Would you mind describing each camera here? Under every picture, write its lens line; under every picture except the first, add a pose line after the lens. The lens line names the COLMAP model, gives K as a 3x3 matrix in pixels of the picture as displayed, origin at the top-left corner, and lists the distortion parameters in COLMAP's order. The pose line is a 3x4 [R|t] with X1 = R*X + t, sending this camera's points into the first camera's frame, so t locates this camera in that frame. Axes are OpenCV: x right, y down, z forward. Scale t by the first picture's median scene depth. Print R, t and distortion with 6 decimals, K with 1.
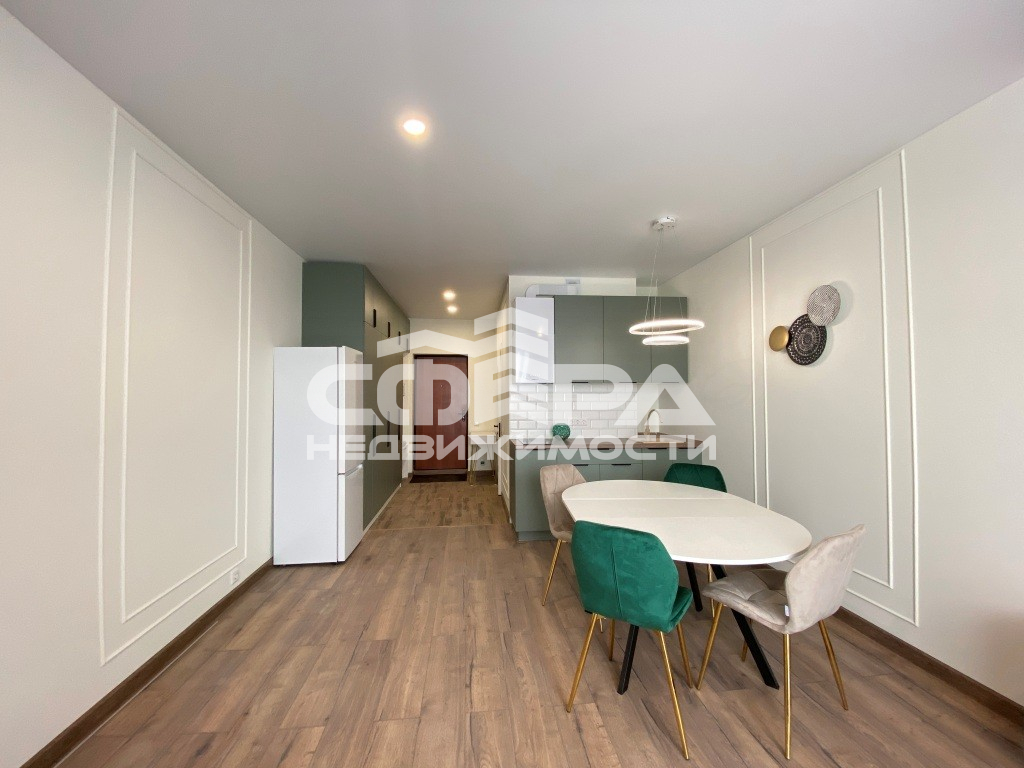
lens RADIAL K [[411.2, 0, 512.0], [0, 411.2, 384.0], [0, 0, 1]] dist [0.000105, 0.000000]
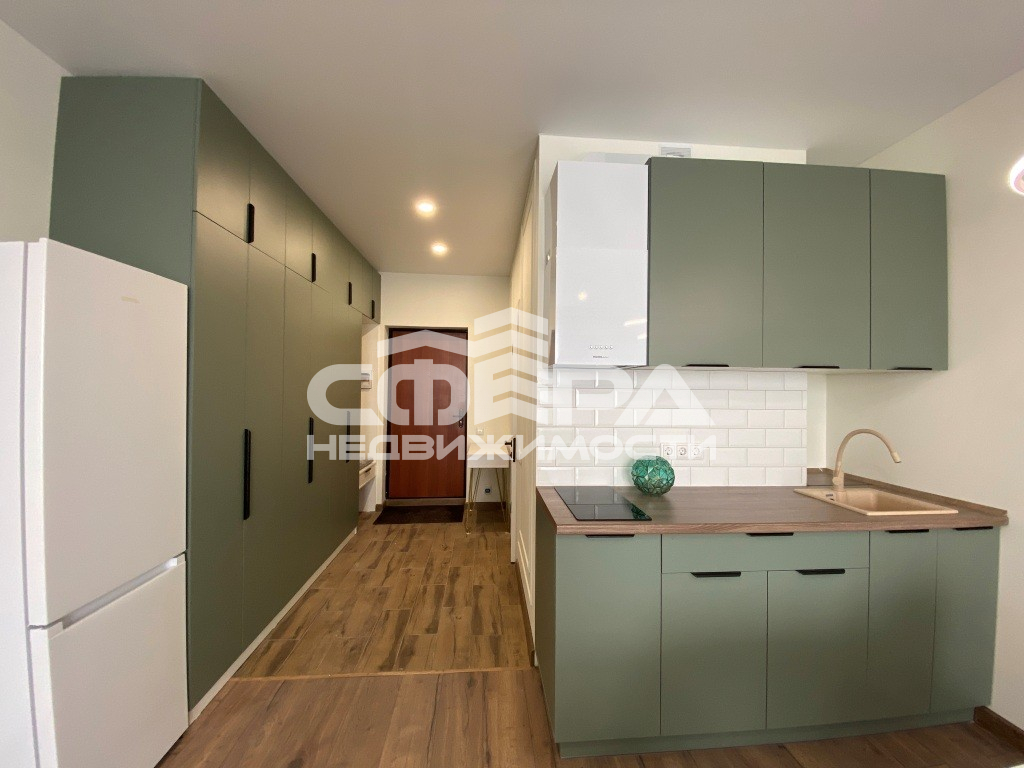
lens RADIAL K [[411.2, 0, 512.0], [0, 411.2, 384.0], [0, 0, 1]] dist [0.000105, 0.000000]
pose [[0.999403, 0.012188, -0.032320, -0.018543], [-0.011583, 0.999756, 0.018814, 0.008902], [0.032541, -0.018429, 0.999300, 0.492282]]
